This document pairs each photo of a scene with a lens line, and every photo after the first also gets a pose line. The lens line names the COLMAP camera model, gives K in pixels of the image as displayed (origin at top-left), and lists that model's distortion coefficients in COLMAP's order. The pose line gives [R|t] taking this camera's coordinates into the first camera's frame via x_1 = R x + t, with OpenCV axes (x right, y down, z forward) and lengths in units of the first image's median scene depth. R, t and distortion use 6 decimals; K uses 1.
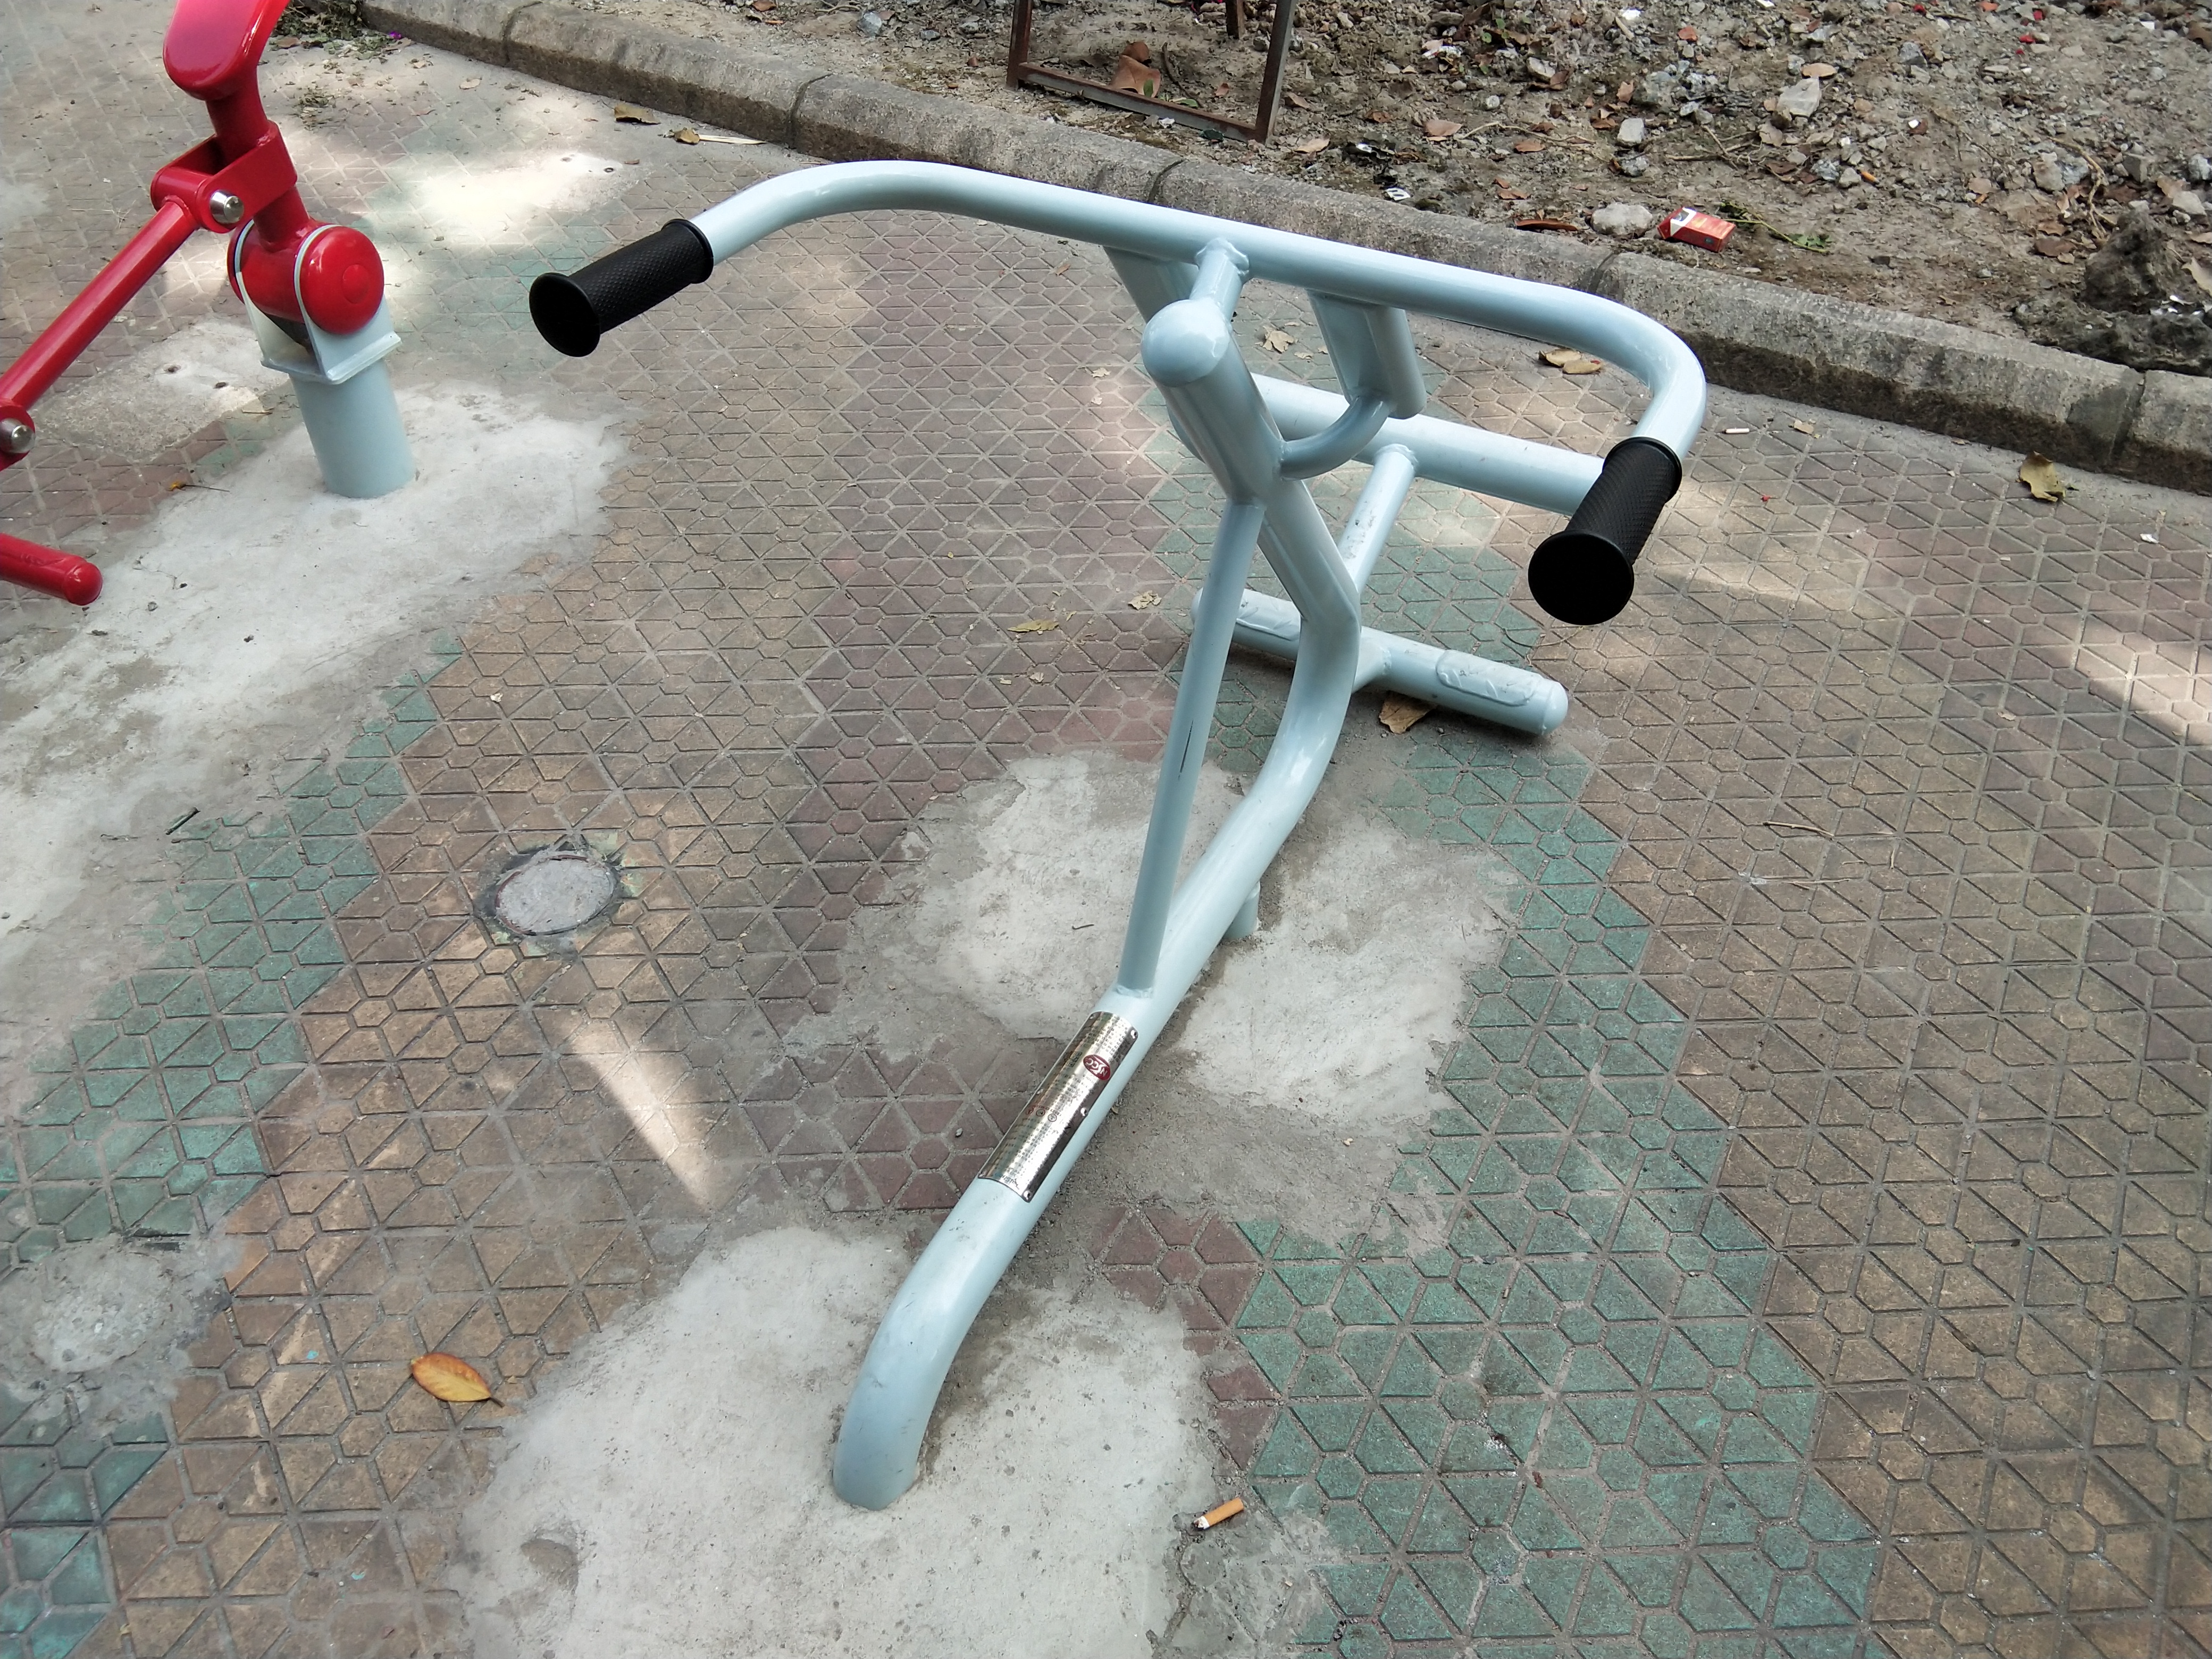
lens RADIAL K [[1758.6, 0, 1065.7], [0, 1758.6, 805.7], [0, 0, 1]] dist [0.128631, -0.195225]
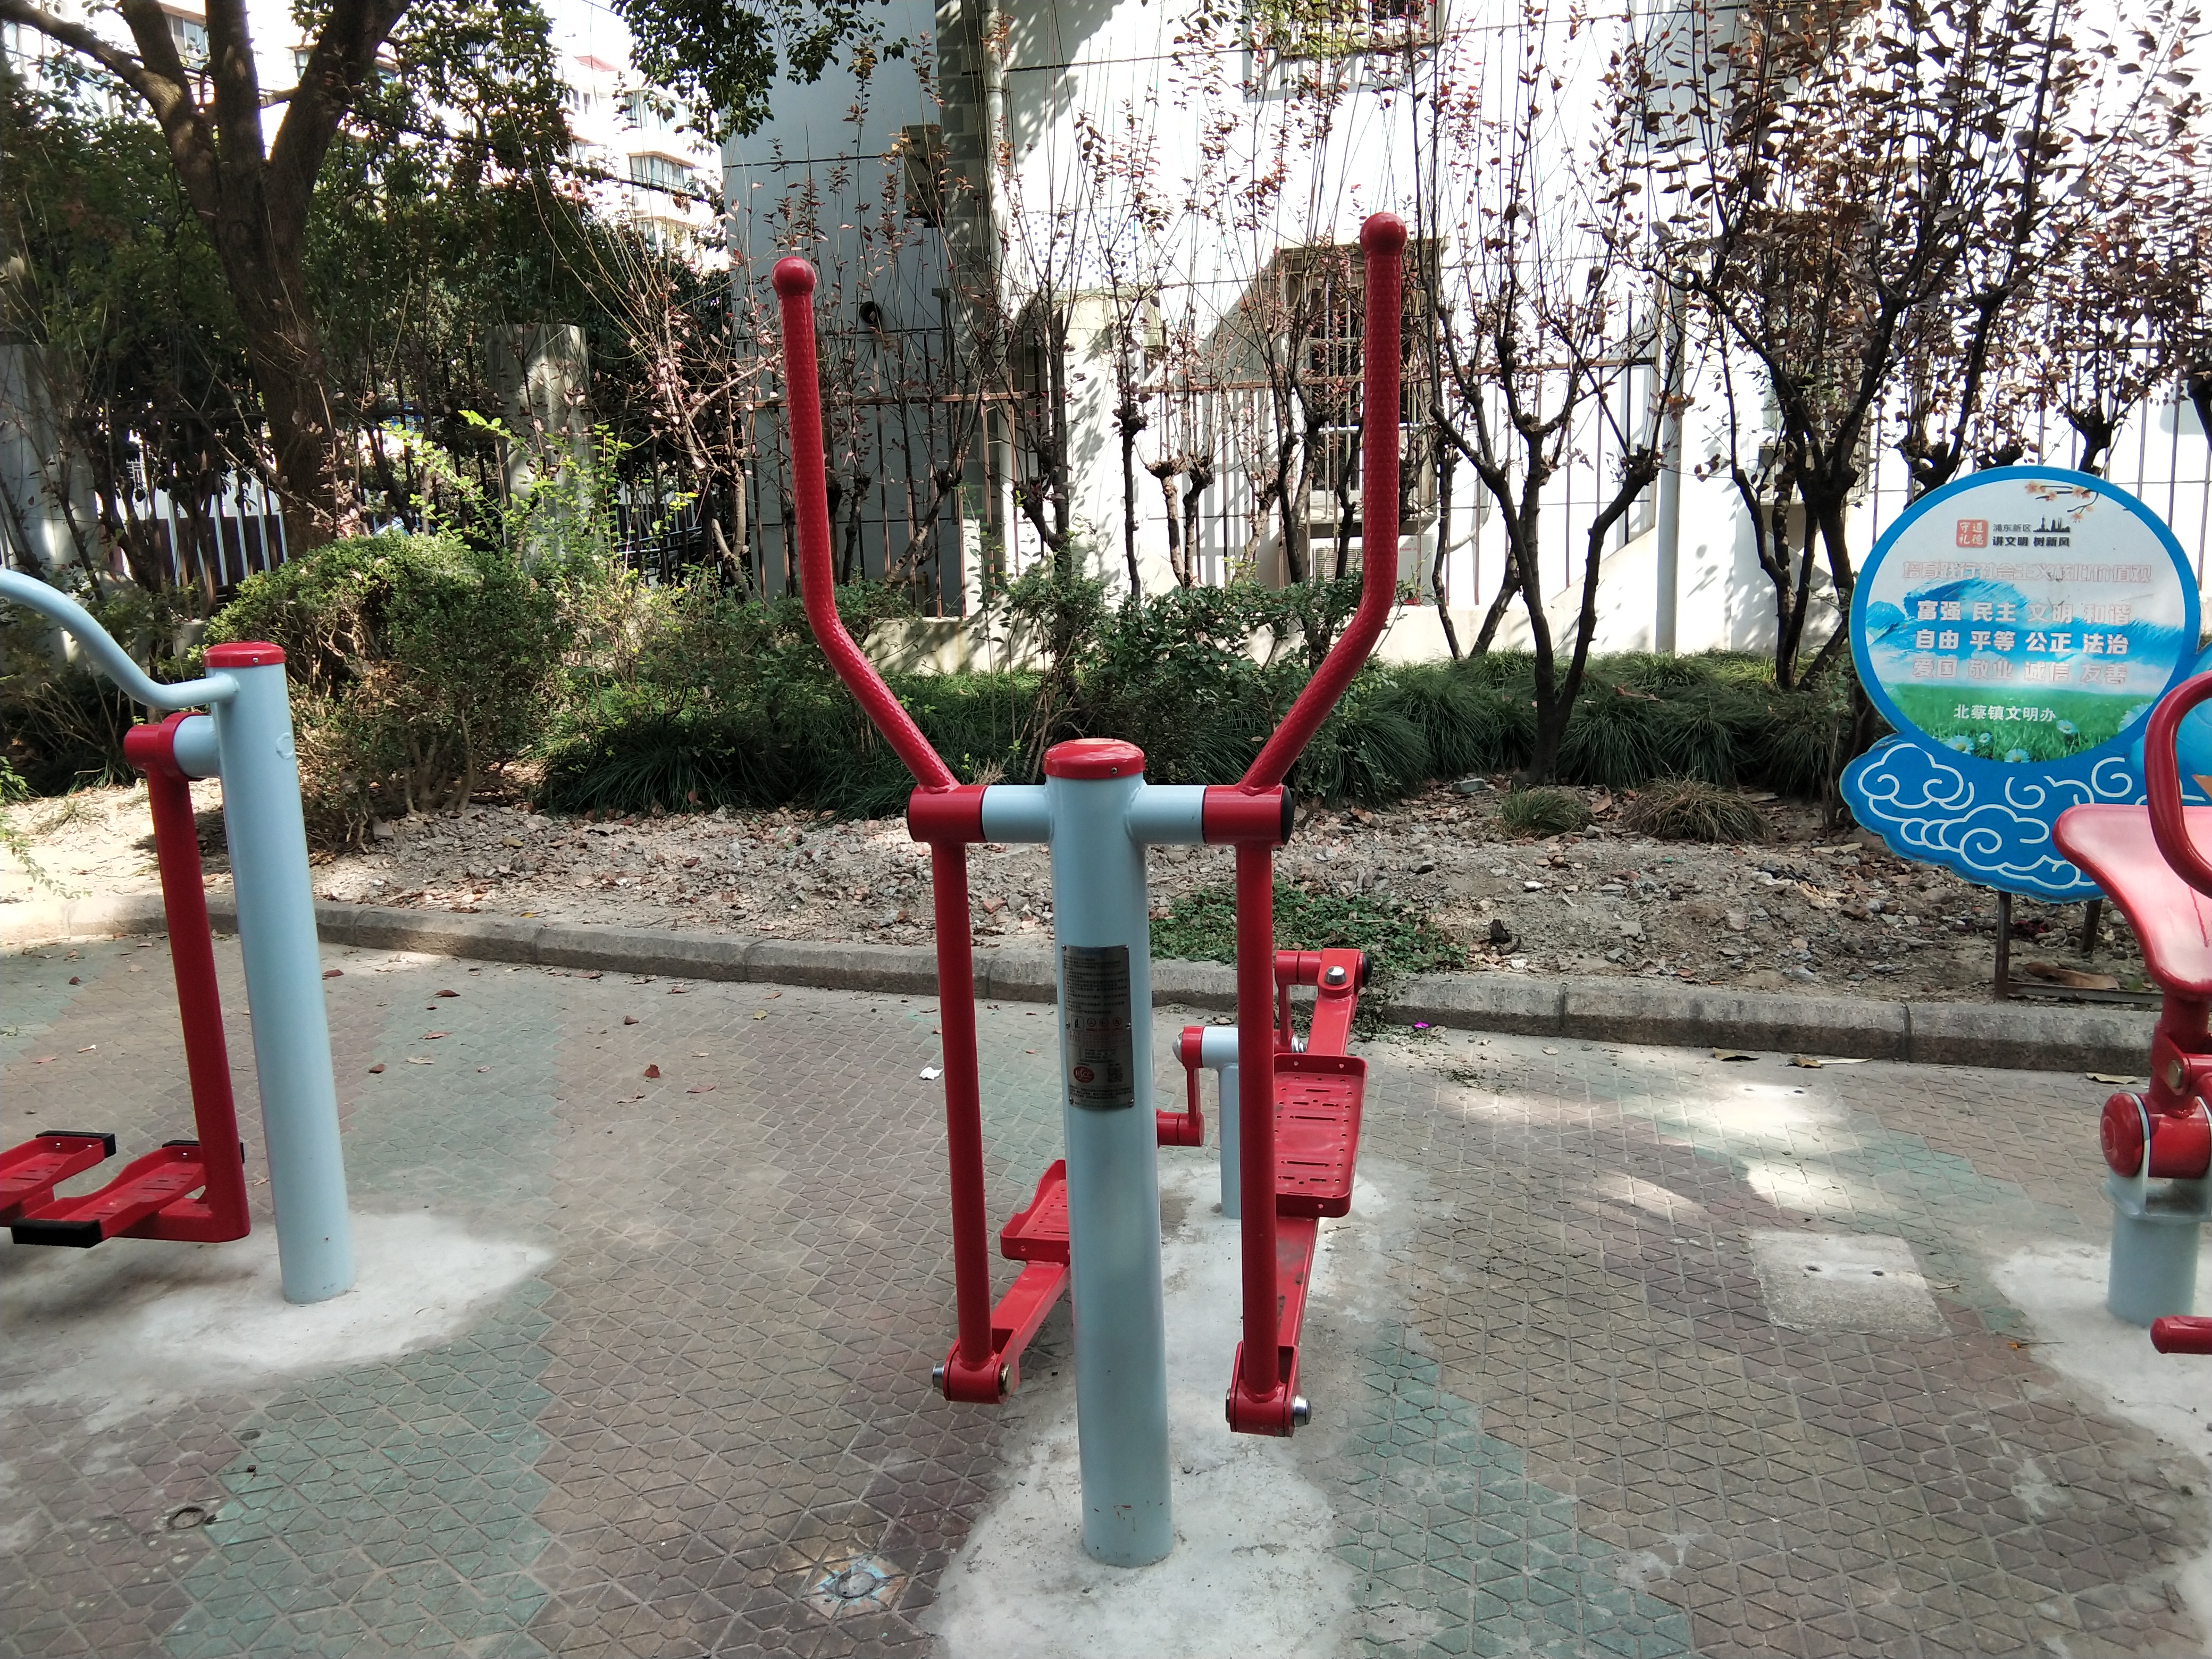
lens RADIAL K [[1758.6, 0, 1065.7], [0, 1758.6, 805.7], [0, 0, 1]] dist [0.128631, -0.195225]
pose [[0.970496, -0.074354, 0.229366, -1.159857], [0.184091, 0.842837, -0.505704, -0.006603], [-0.155717, 0.533008, 0.831658, -0.013538]]
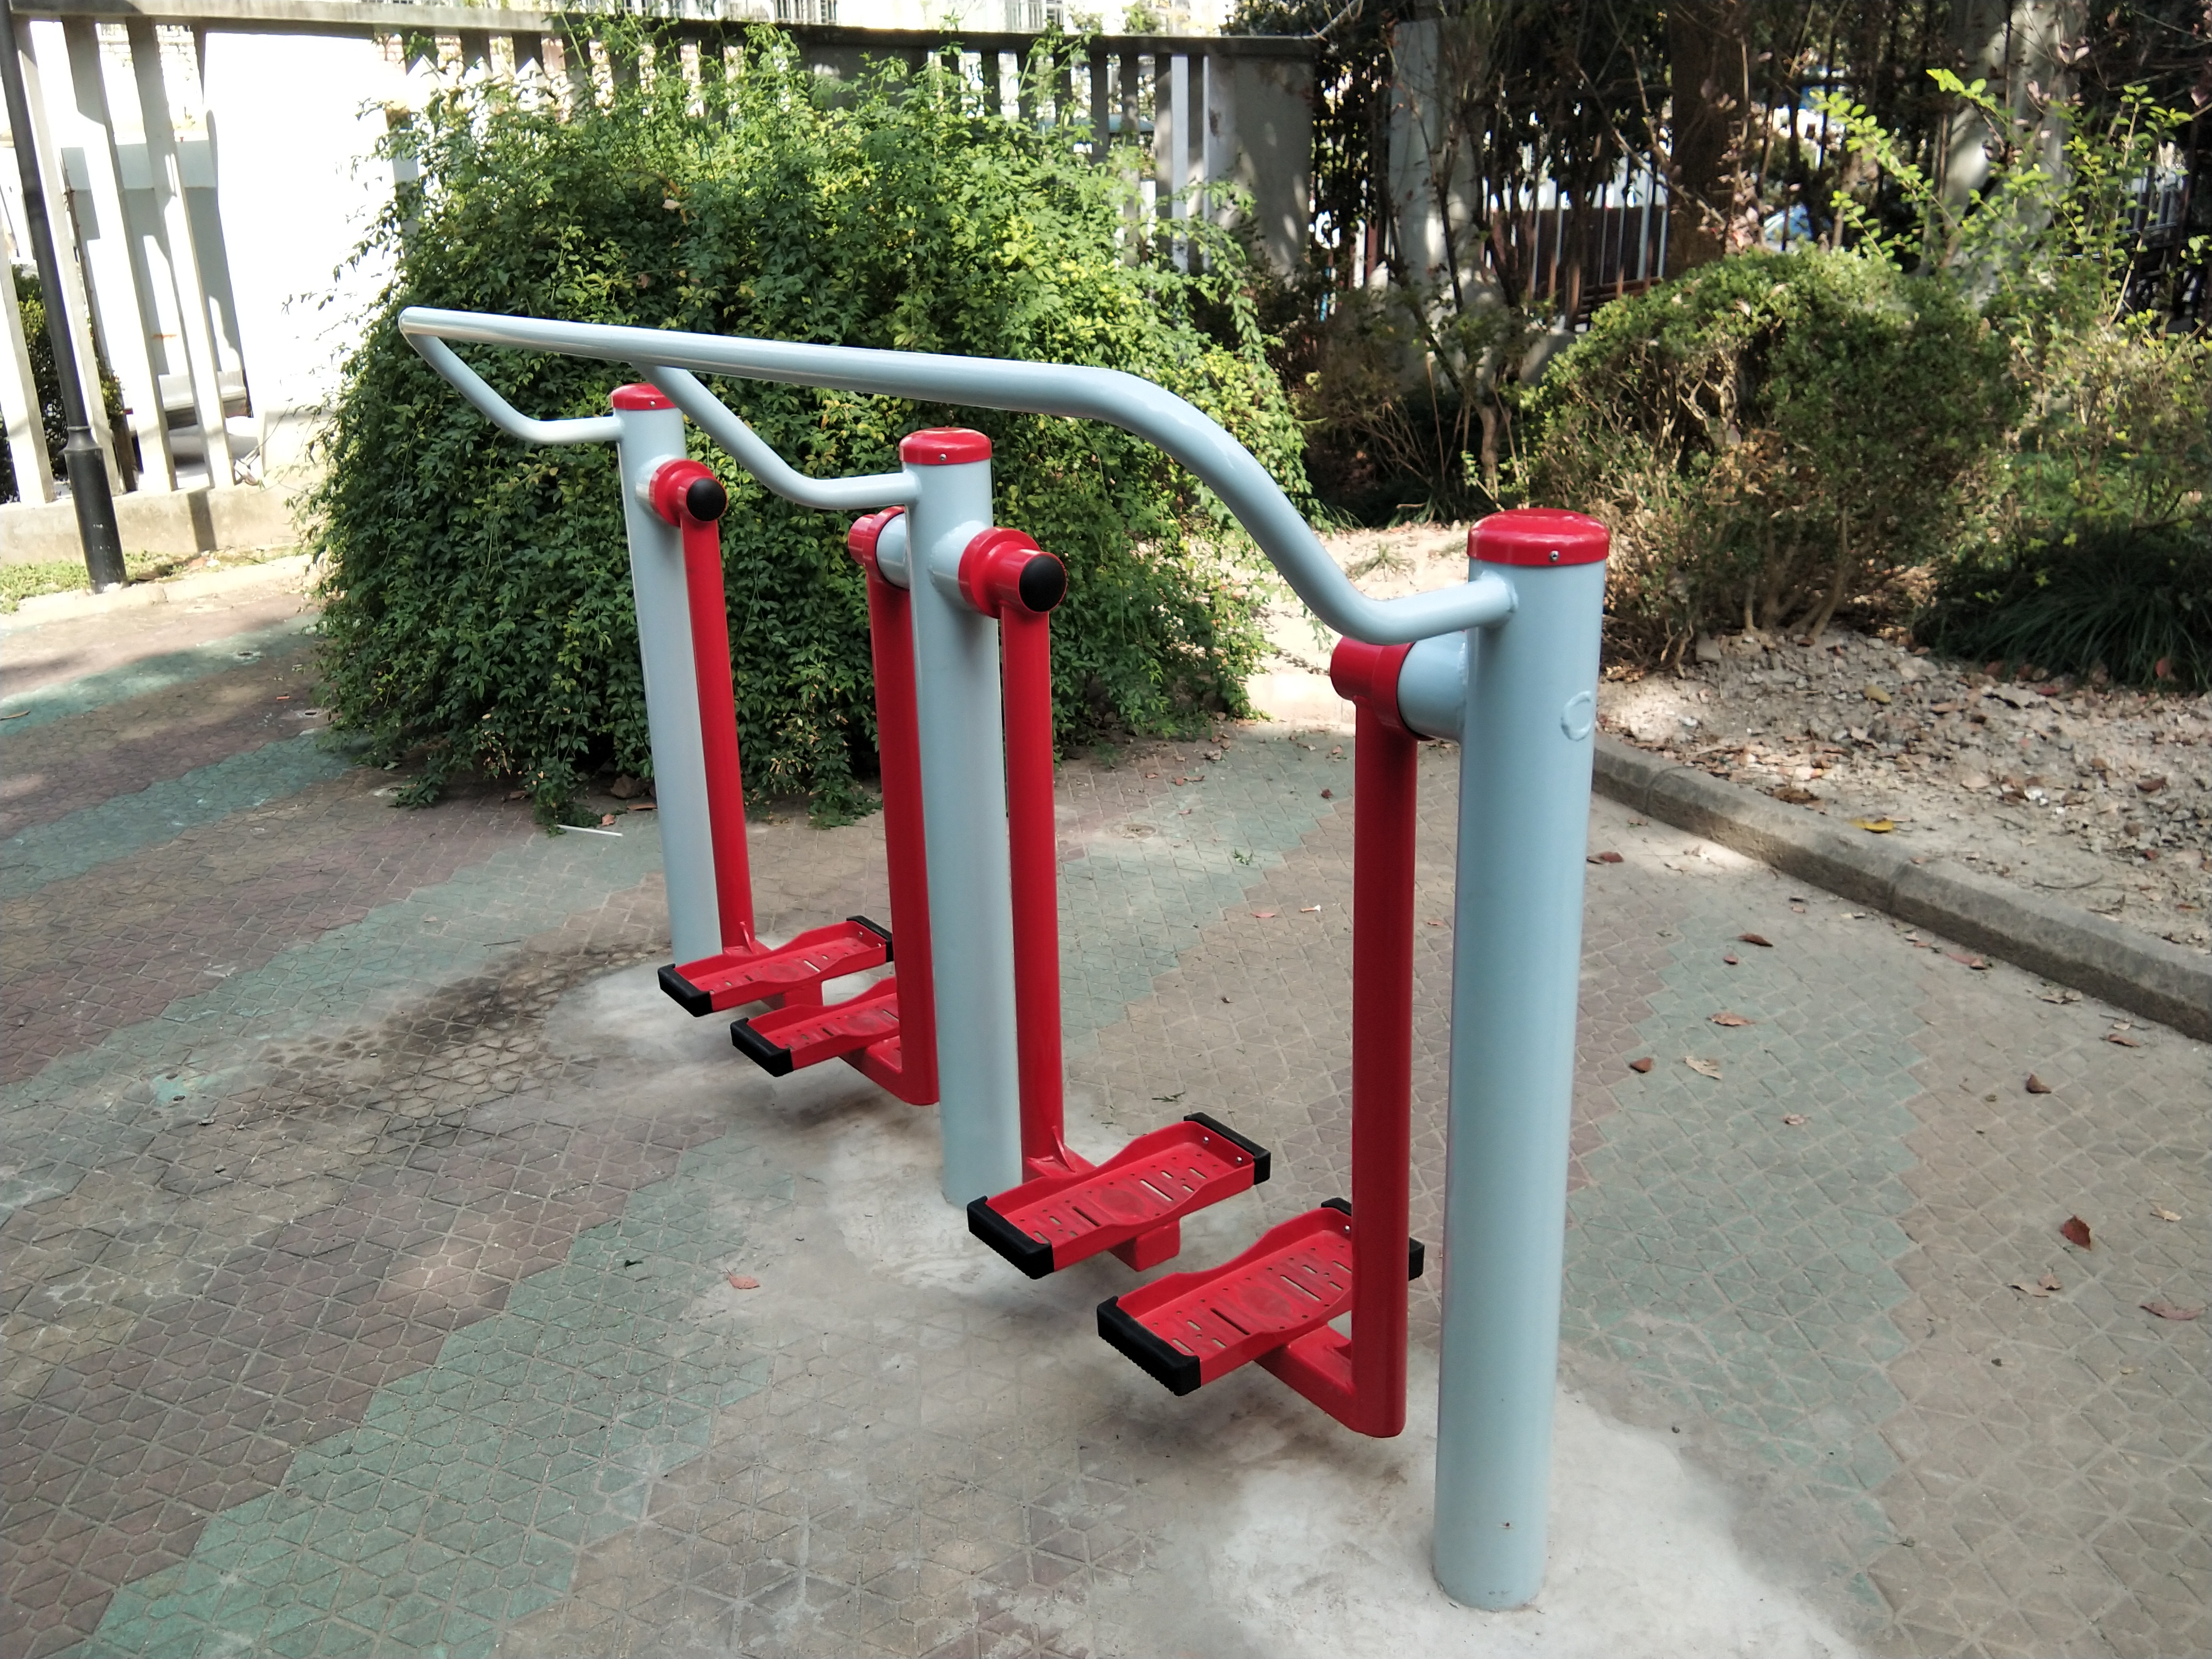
lens RADIAL K [[1774.8, 0, 1087.2], [0, 1774.8, 826.6], [0, 0, 1]] dist [0.065906, -0.117842]
pose [[0.894256, 0.126673, -0.429256, -1.258548], [-0.281105, 0.905295, -0.318466, -0.414115], [0.348263, 0.405456, 0.845174, 0.417591]]
